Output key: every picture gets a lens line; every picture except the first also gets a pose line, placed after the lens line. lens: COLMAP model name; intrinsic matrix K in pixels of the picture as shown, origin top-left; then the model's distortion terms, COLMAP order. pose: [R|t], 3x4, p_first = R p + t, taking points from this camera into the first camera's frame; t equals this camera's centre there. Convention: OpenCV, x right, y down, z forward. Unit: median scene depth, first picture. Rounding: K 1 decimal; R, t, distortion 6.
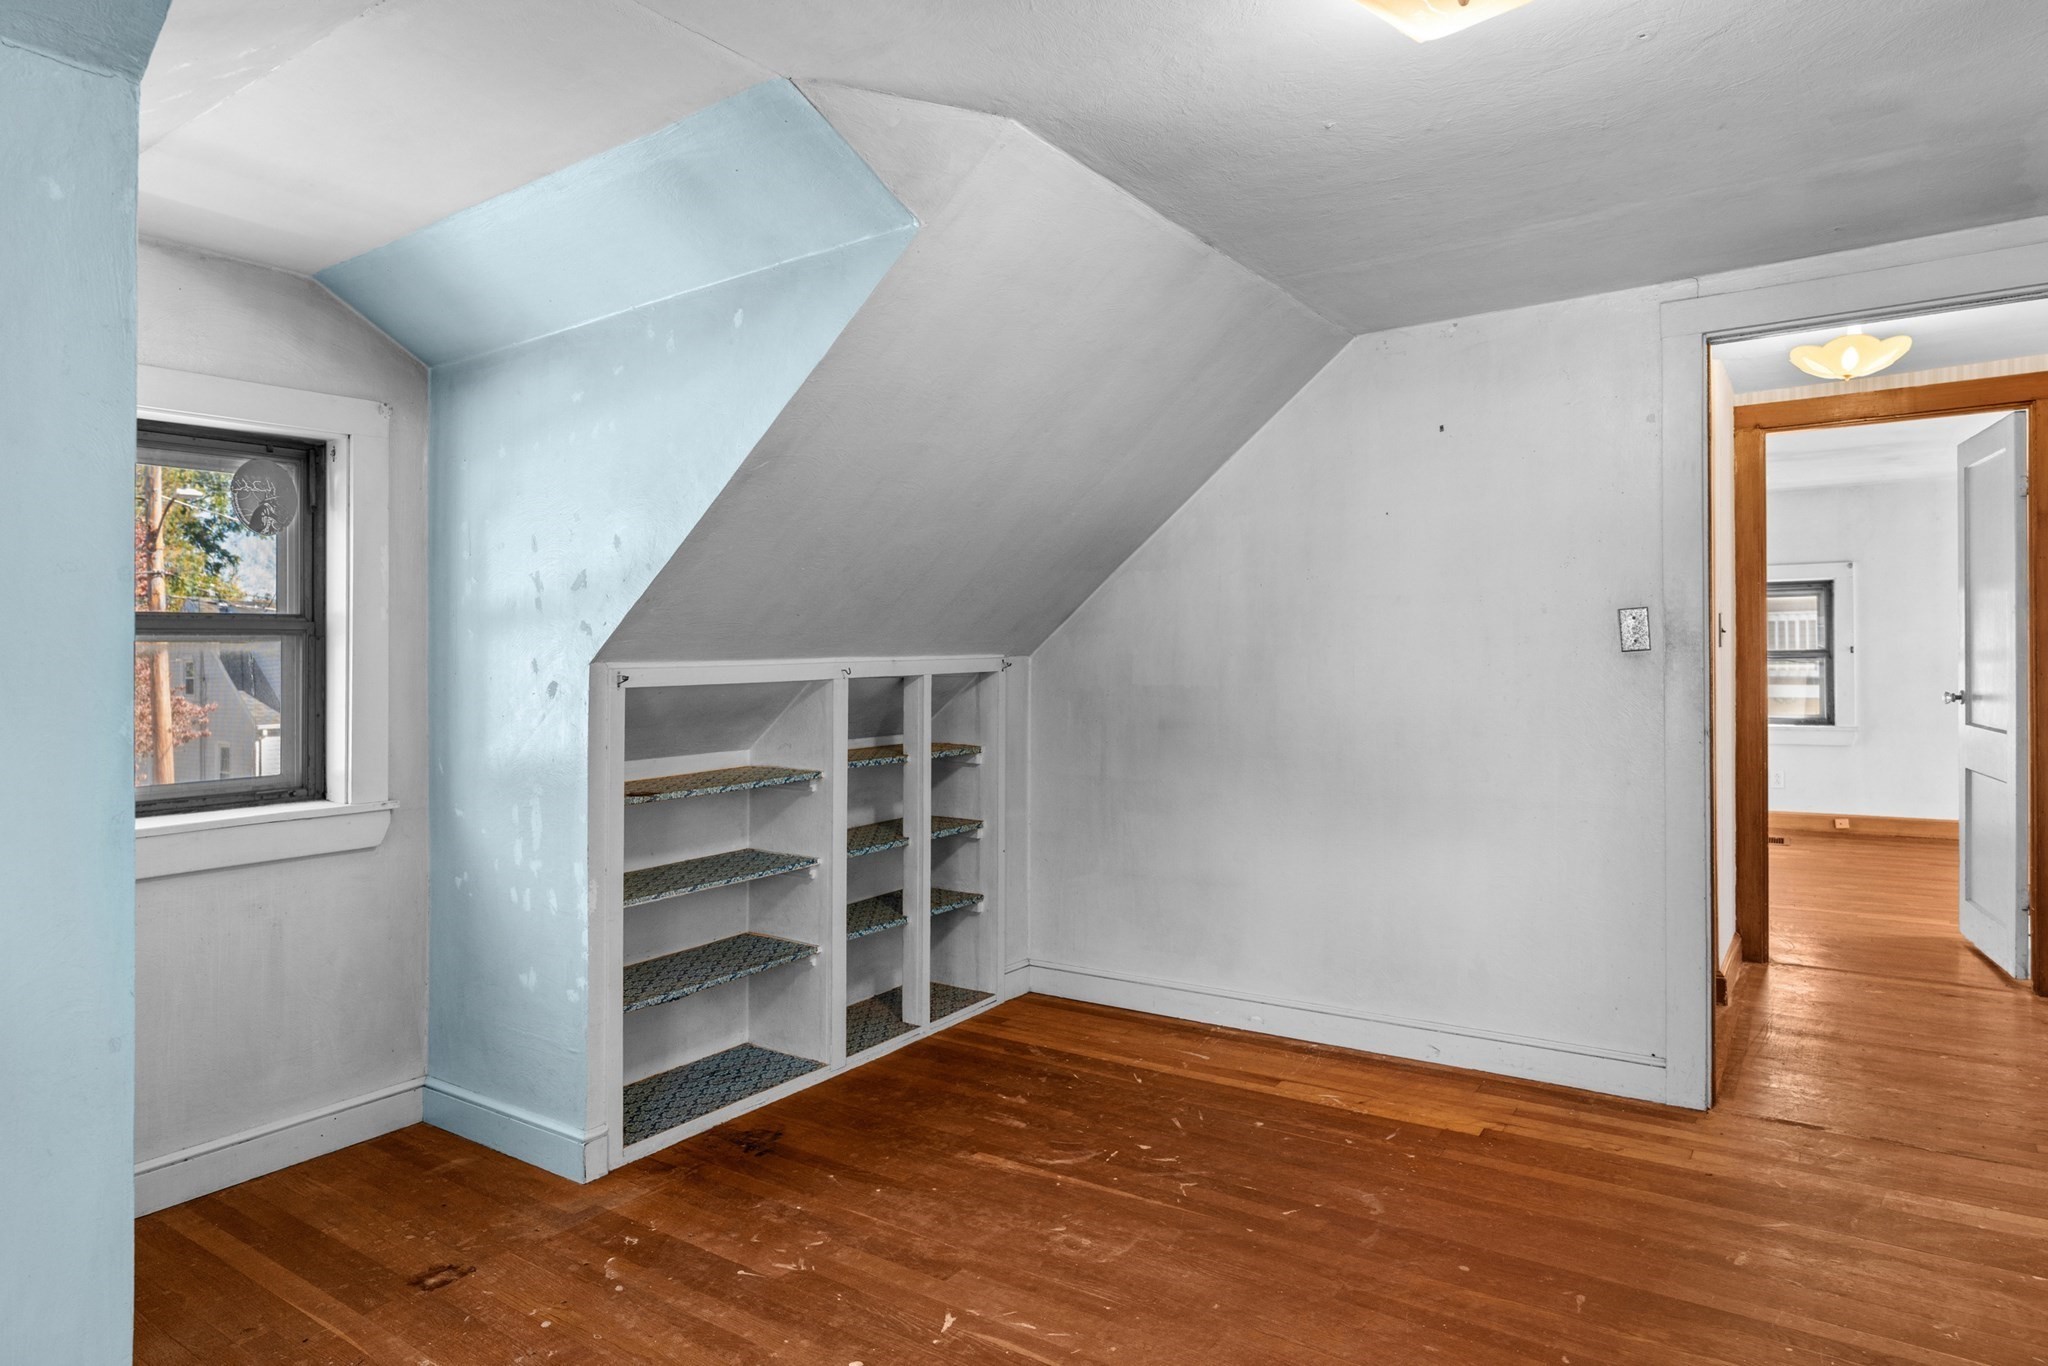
lens RADIAL K [[1196.6, 0, 1024.0], [0, 1196.6, 683.0], [0, 0, 1]] dist [0.001618, 0.000645]
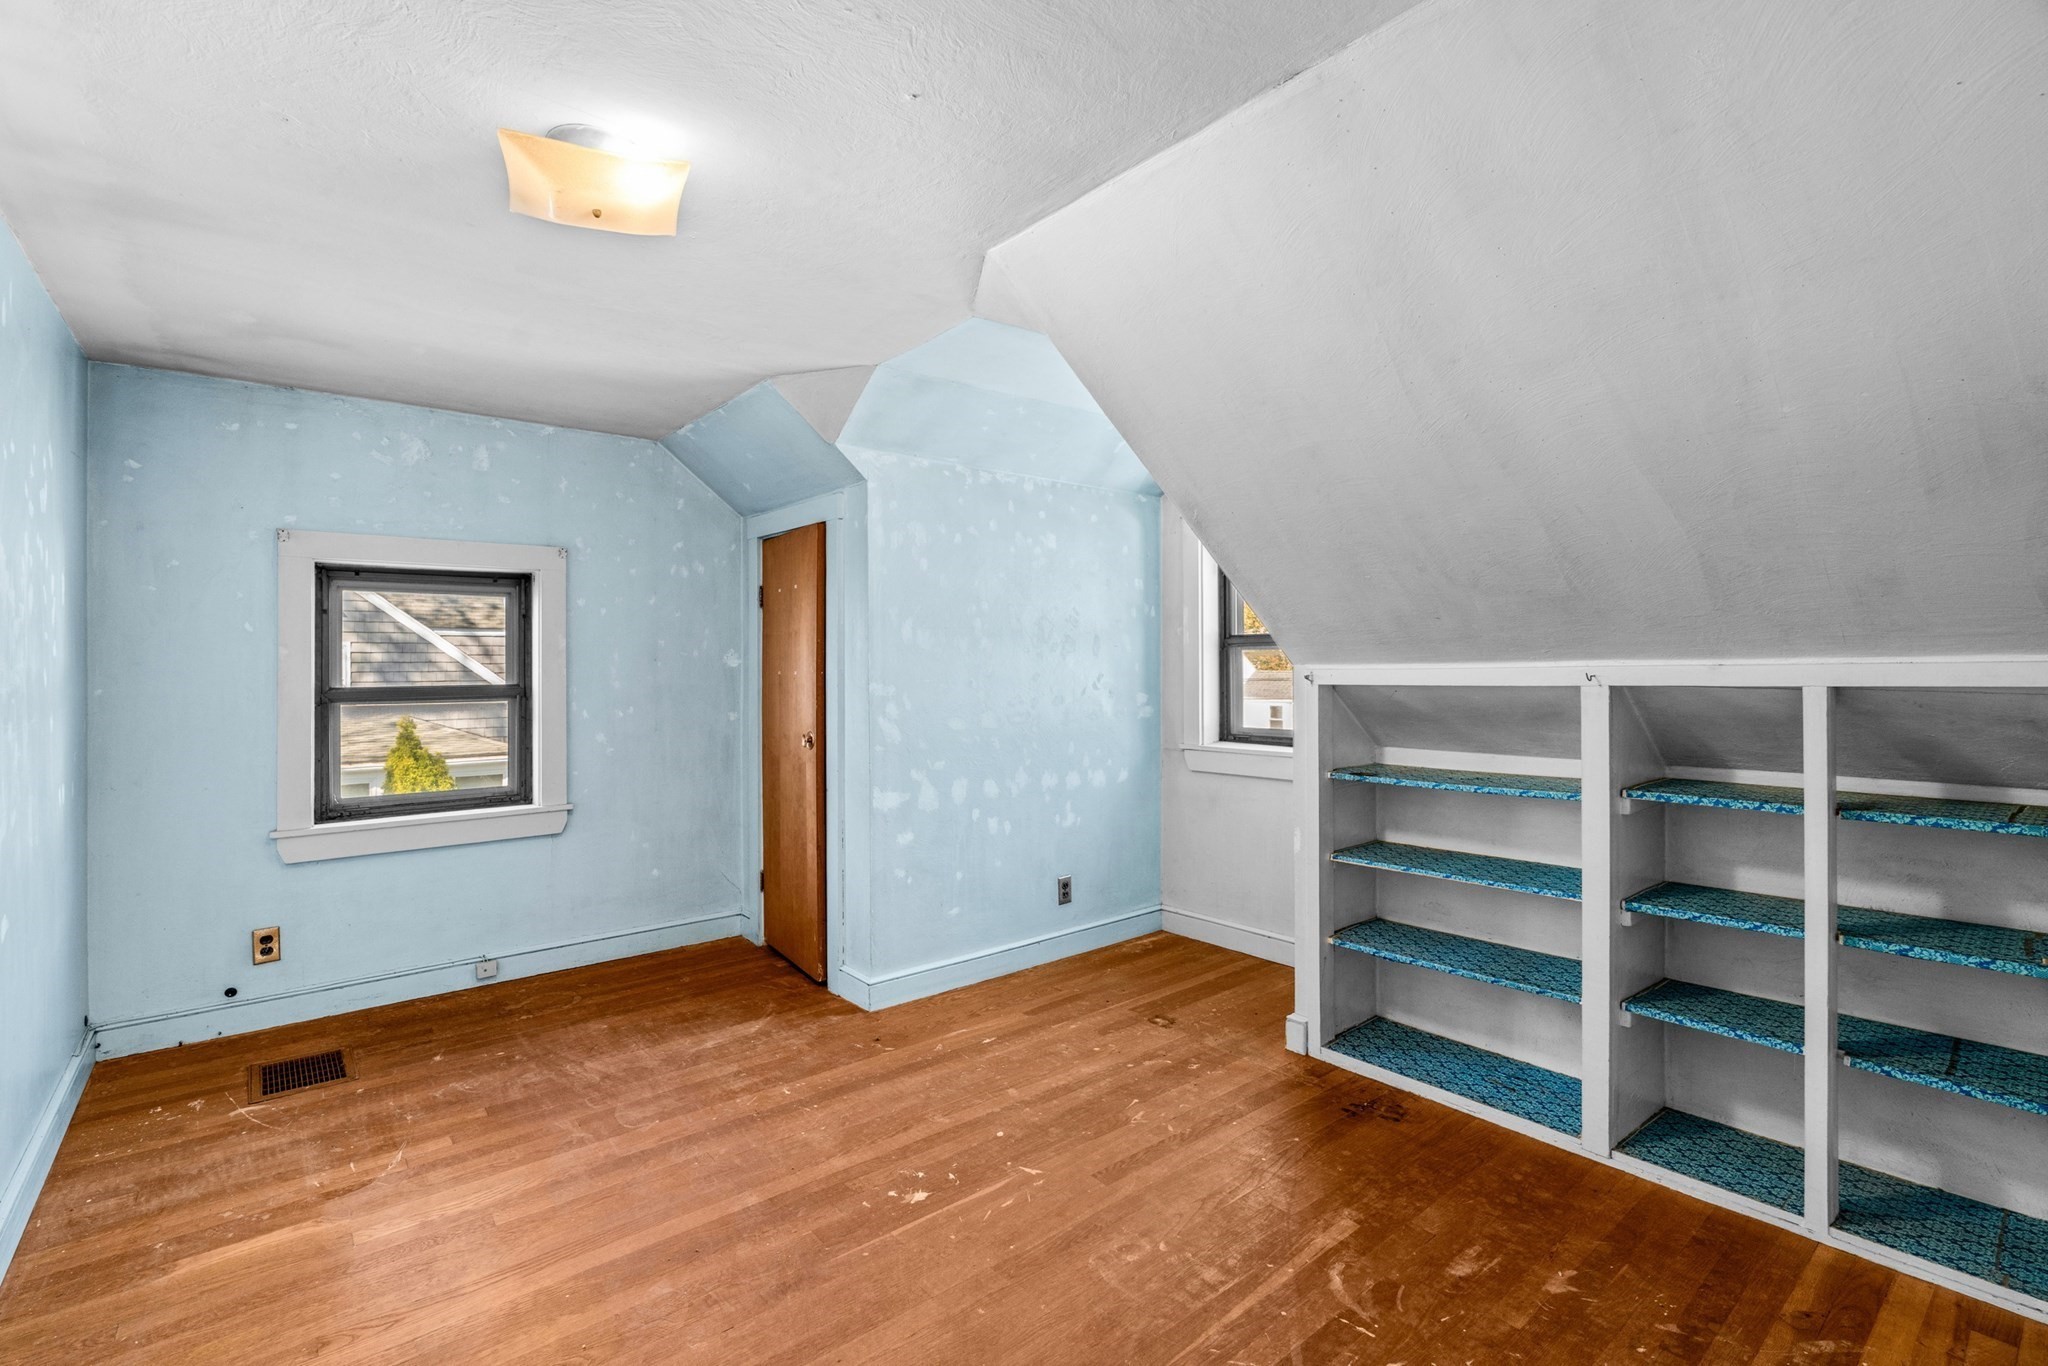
lens RADIAL K [[934.6, 0, 1025.3], [0, 934.6, 669.4], [0, 0, 1]] dist [-0.015428, 0.005946]
pose [[-0.283939, 0.017102, -0.958690, 0.658539], [-0.008064, 0.999763, 0.020224, -0.027601], [0.958808, 0.013474, -0.283734, 0.923138]]
